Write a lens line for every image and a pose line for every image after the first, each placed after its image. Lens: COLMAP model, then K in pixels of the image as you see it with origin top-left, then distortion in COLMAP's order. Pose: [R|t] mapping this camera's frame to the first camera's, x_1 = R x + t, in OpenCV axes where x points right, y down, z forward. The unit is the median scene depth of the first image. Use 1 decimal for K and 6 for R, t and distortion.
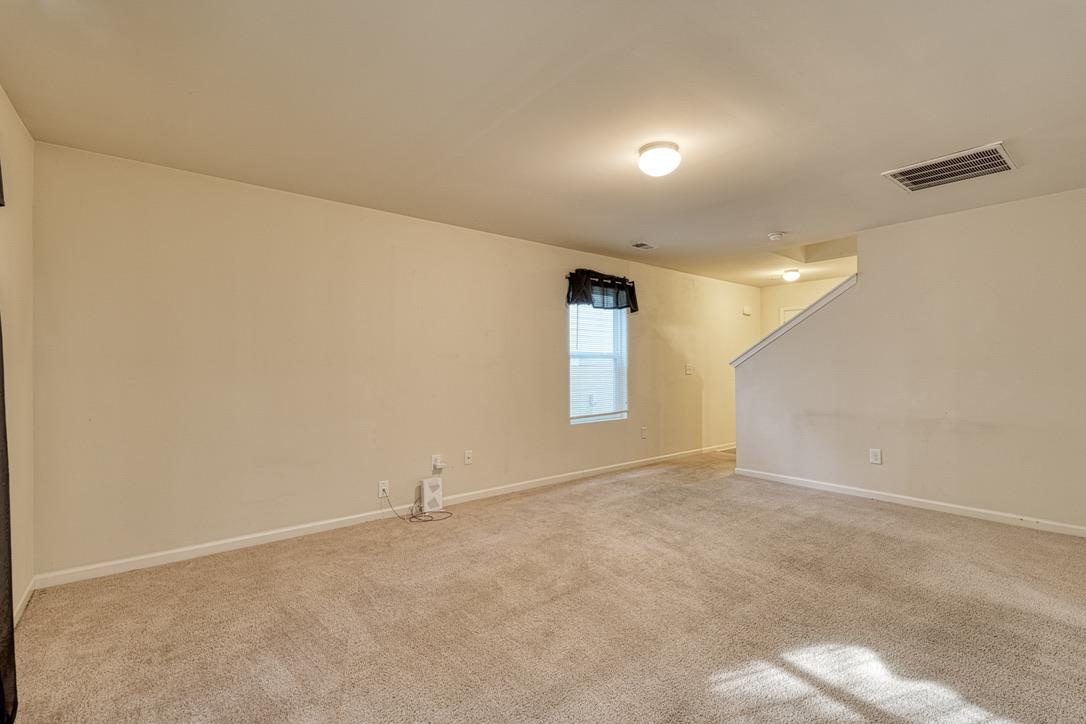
lens RADIAL K [[477.0, 0, 548.7], [0, 477.0, 364.5], [0, 0, 1]] dist [-0.000023, 0.002184]
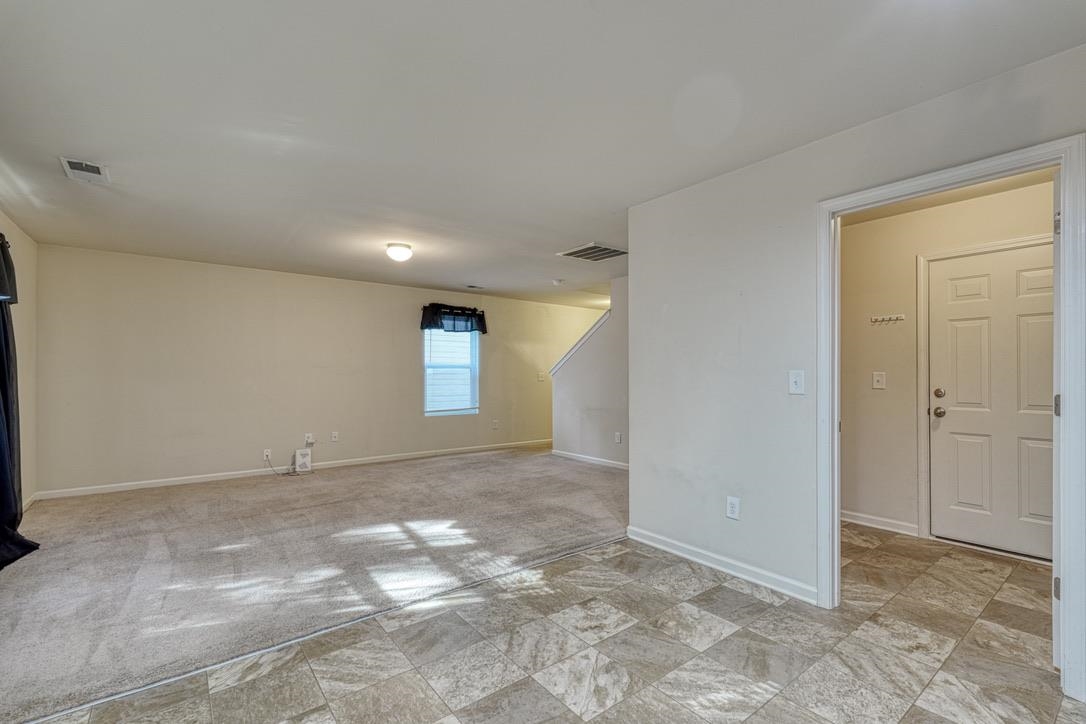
lens RADIAL K [[477.0, 0, 548.5], [0, 477.0, 373.0], [0, 0, 1]] dist [-0.000023, 0.002184]
pose [[0.999812, 0.002206, -0.019242, 0.429340], [-0.002214, 0.999997, -0.000379, 0.000159], [0.019241, 0.000422, 0.999815, -0.367881]]
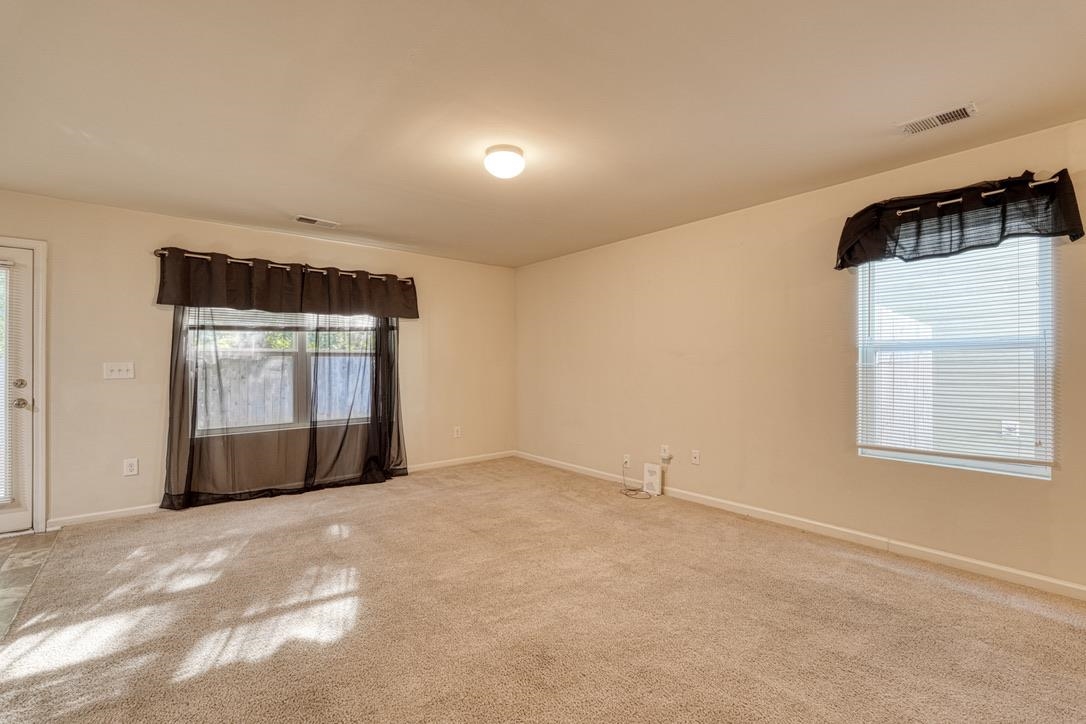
lens RADIAL K [[477.0, 0, 544.9], [0, 477.0, 364.1], [0, 0, 1]] dist [-0.000023, 0.002184]
pose [[0.010866, 0.003832, -0.999934, 0.678889], [0.003032, 0.999988, 0.003865, 0.000168], [0.999936, -0.003074, 0.010854, 0.579828]]
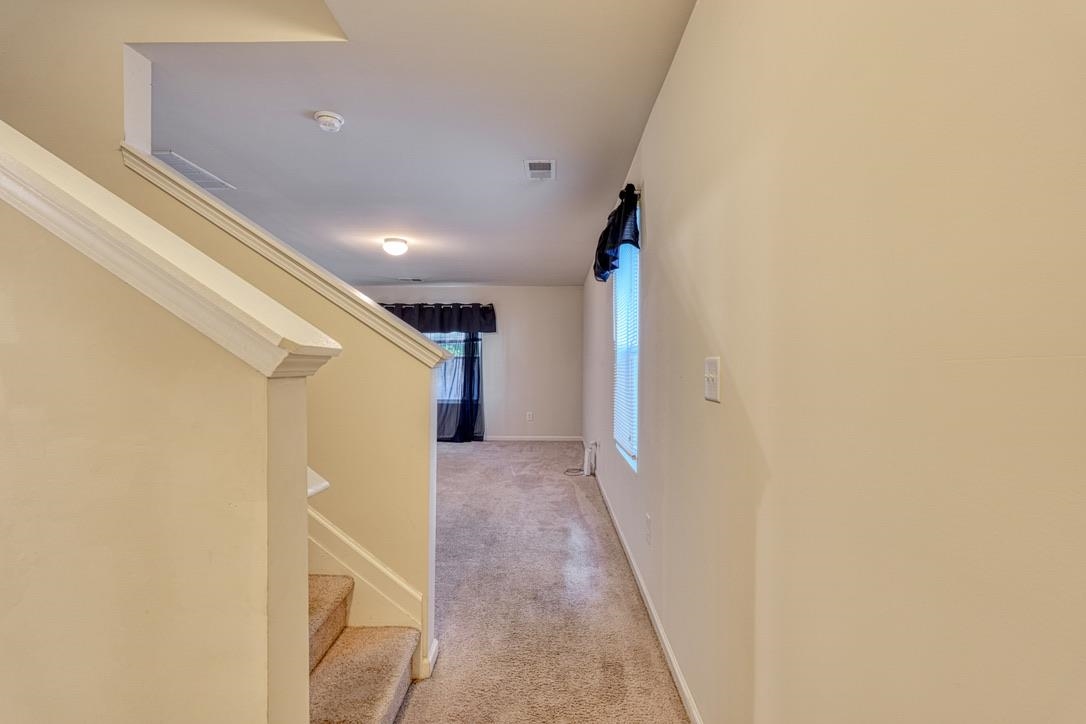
lens RADIAL K [[477.0, 0, 539.8], [0, 477.0, 352.6], [0, 0, 1]] dist [-0.000023, 0.002184]
pose [[-0.644293, -0.019666, -0.764526, 0.671739], [-0.001941, 0.999708, -0.024079, 0.001985], [0.764777, -0.014030, -0.644143, 1.372571]]
